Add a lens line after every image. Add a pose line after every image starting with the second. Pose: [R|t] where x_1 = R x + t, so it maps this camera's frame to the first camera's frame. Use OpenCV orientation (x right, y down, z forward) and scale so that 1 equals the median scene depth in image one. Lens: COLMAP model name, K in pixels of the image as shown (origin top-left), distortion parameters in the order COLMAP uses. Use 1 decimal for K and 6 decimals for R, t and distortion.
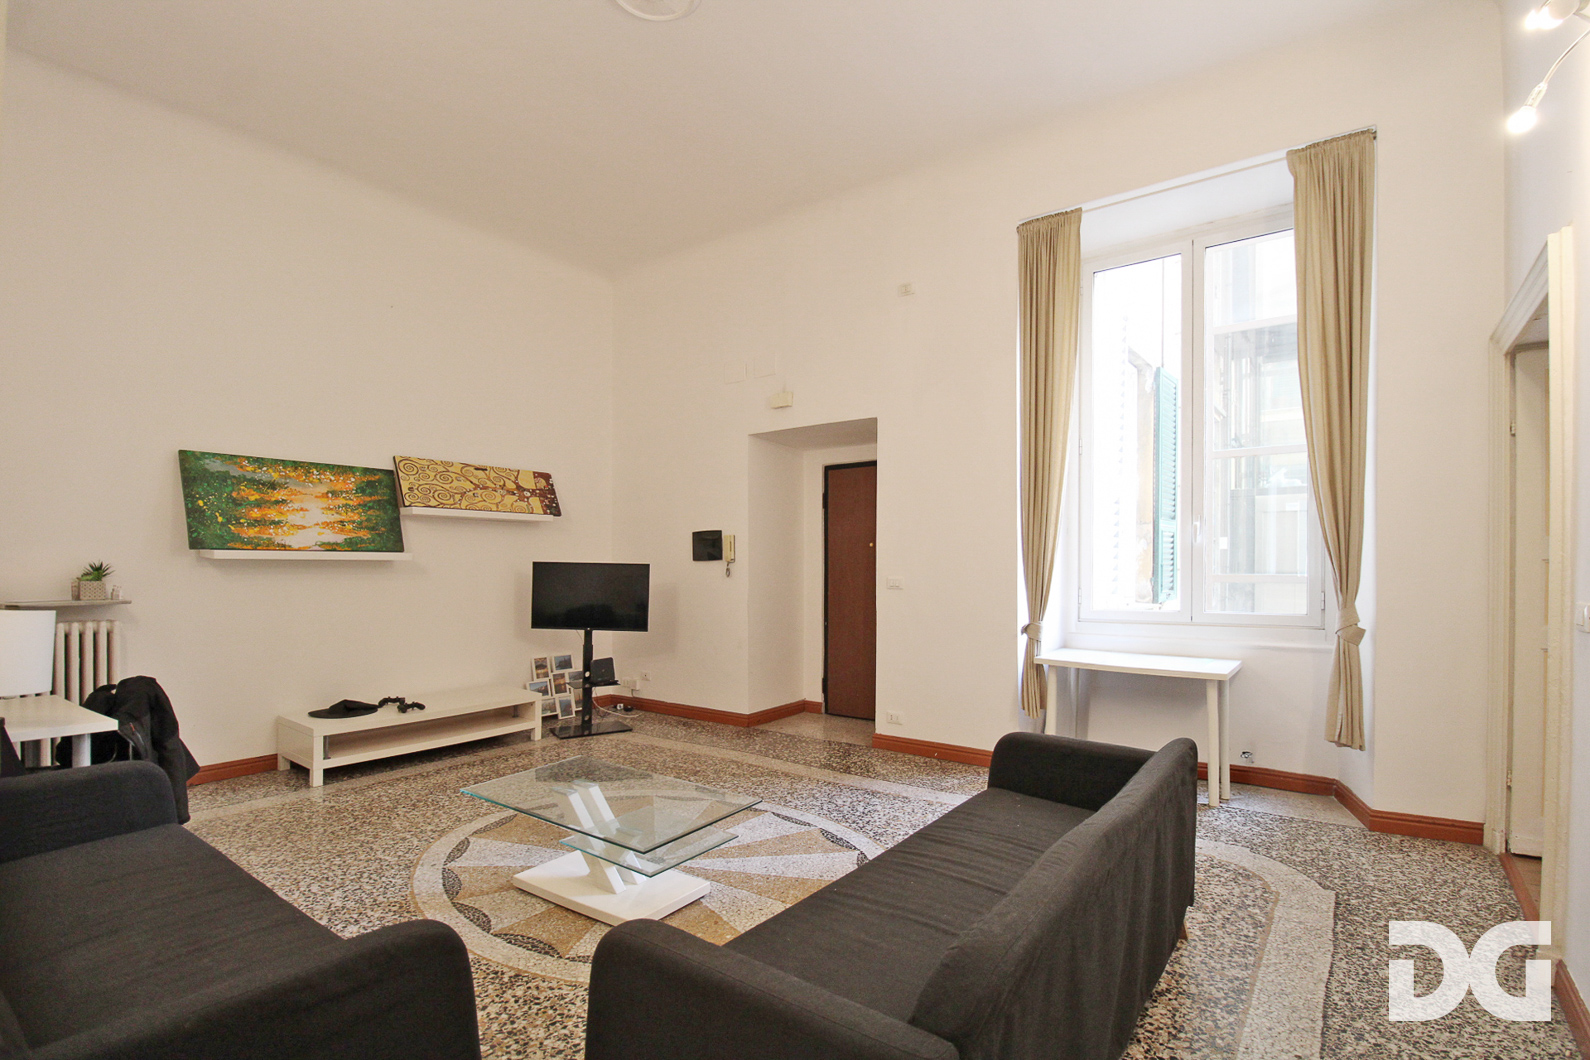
lens RADIAL K [[758.4, 0, 801.5], [0, 758.4, 543.2], [0, 0, 1]] dist [-0.003362, -0.009866]
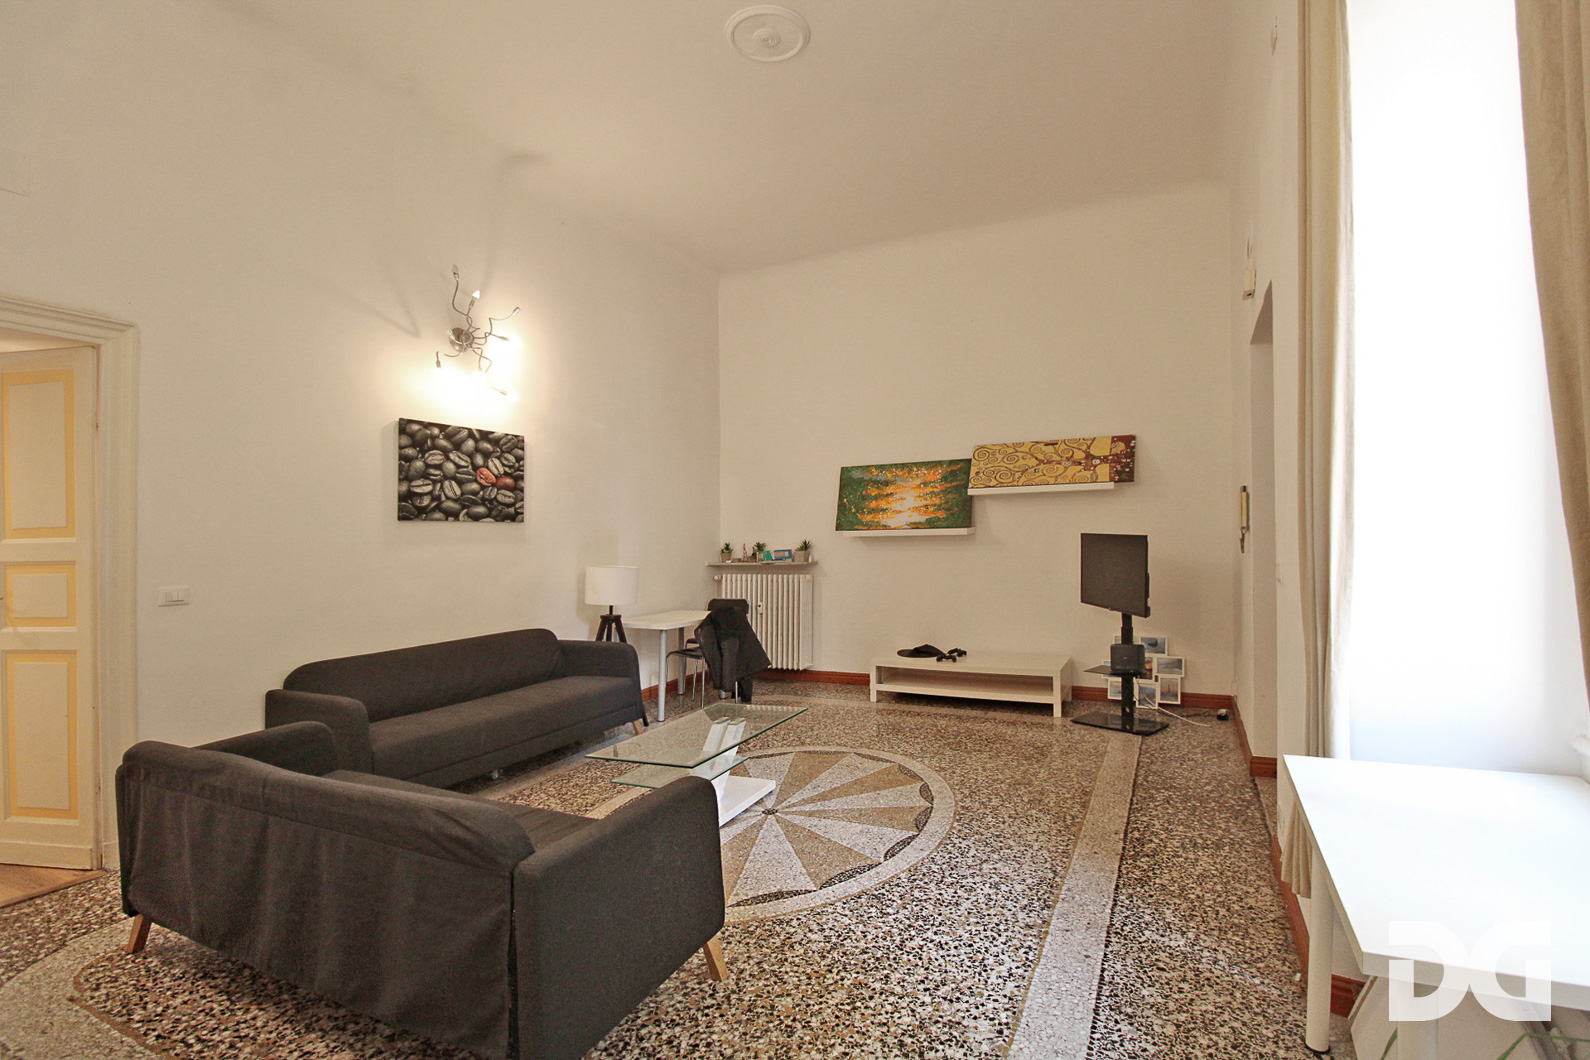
lens RADIAL K [[758.4, 0, 813.3], [0, 758.4, 513.8], [0, 0, 1]] dist [-0.003362, -0.009866]
pose [[0.169492, -0.029407, -0.985093, 1.018049], [0.051390, 0.998459, -0.020964, 0.003828], [0.984191, -0.047071, 0.170742, 0.958418]]
